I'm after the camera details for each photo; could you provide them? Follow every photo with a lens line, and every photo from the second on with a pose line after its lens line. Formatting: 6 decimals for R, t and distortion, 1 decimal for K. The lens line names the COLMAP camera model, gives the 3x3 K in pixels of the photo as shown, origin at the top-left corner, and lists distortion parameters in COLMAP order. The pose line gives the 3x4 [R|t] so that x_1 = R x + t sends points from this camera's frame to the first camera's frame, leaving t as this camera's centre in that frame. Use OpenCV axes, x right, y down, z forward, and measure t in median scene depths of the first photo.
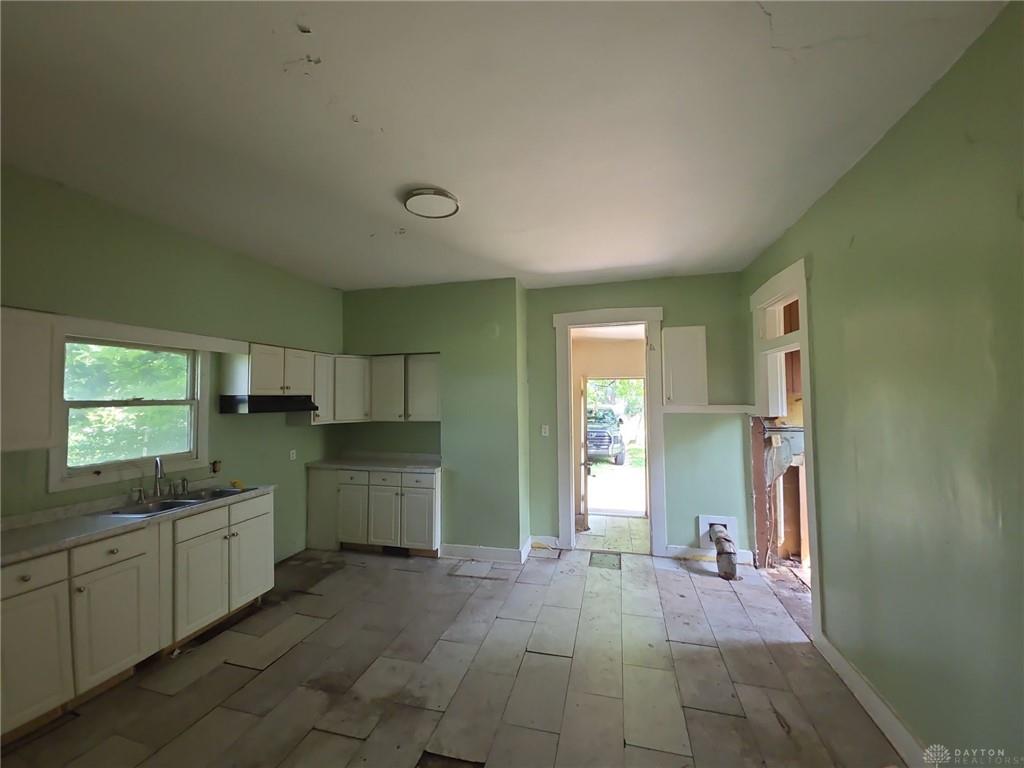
lens RADIAL K [[411.8, 0, 508.7], [0, 411.8, 381.8], [0, 0, 1]] dist [0.011149, -0.009964]
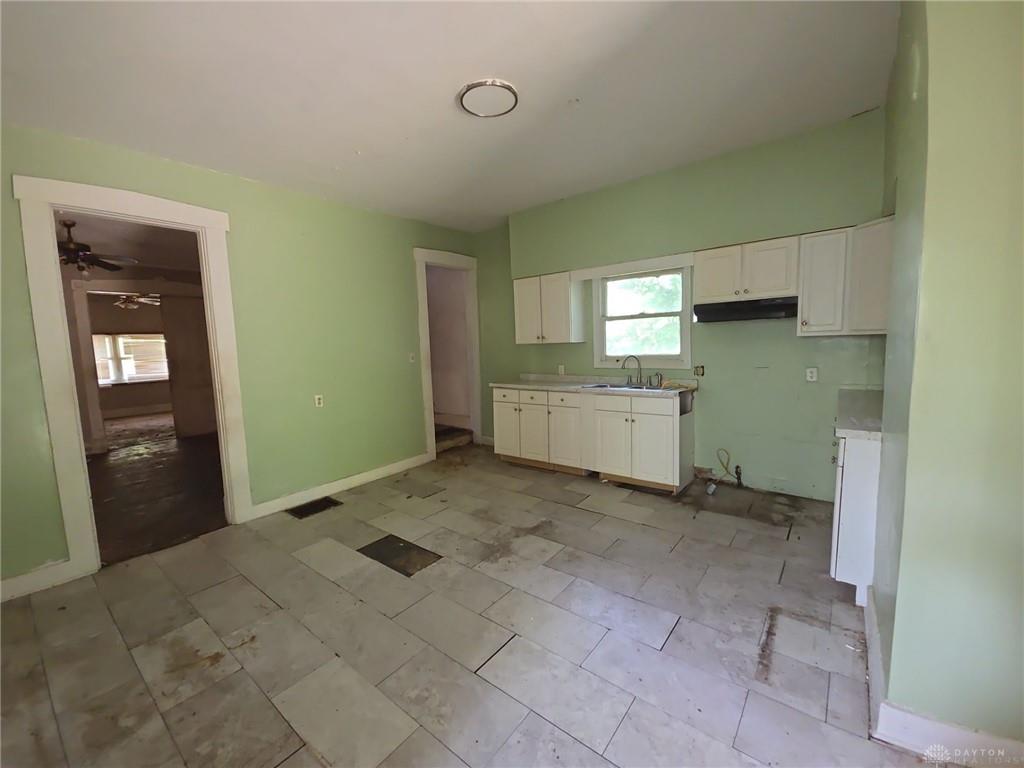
lens RADIAL K [[411.8, 0, 508.7], [0, 411.8, 381.8], [0, 0, 1]] dist [0.011149, -0.009964]
pose [[-0.405933, 0.122146, -0.905703, 0.573239], [0.079181, 0.992002, 0.098296, 0.094914], [0.910466, -0.031813, -0.412358, 1.108112]]
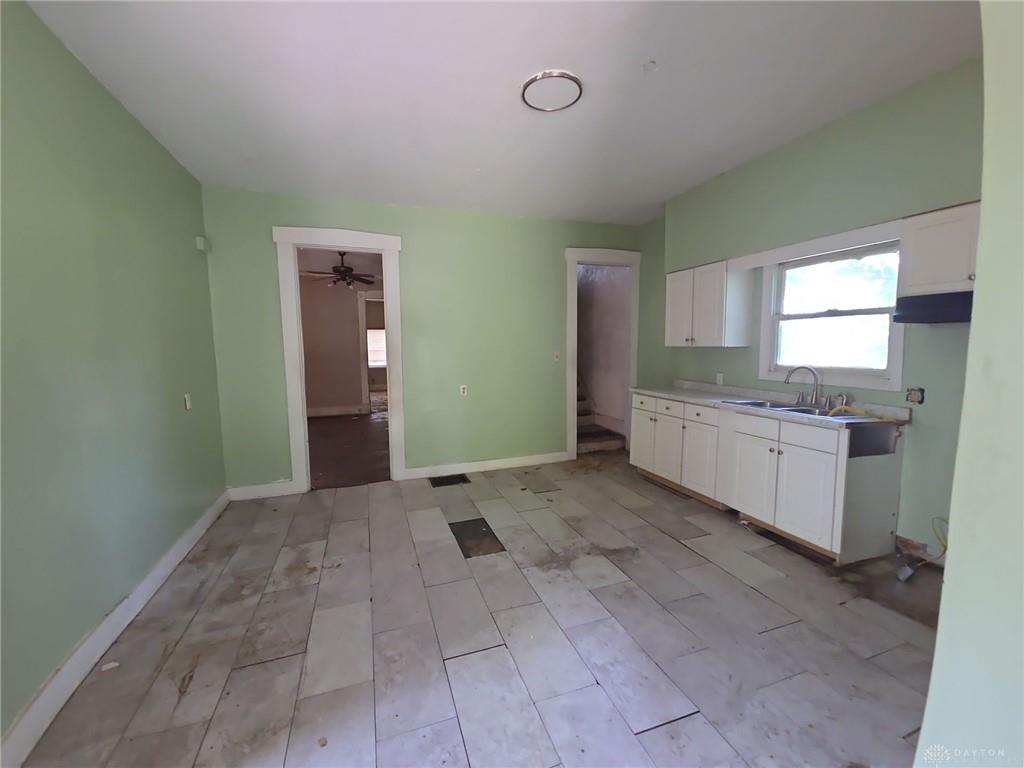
lens RADIAL K [[411.8, 0, 508.7], [0, 411.8, 381.8], [0, 0, 1]] dist [0.011149, -0.009964]
pose [[-0.828705, 0.076234, -0.554469, 0.347458], [0.045425, 0.996573, 0.069128, 0.107756], [0.557839, 0.032101, -0.829328, 1.352261]]
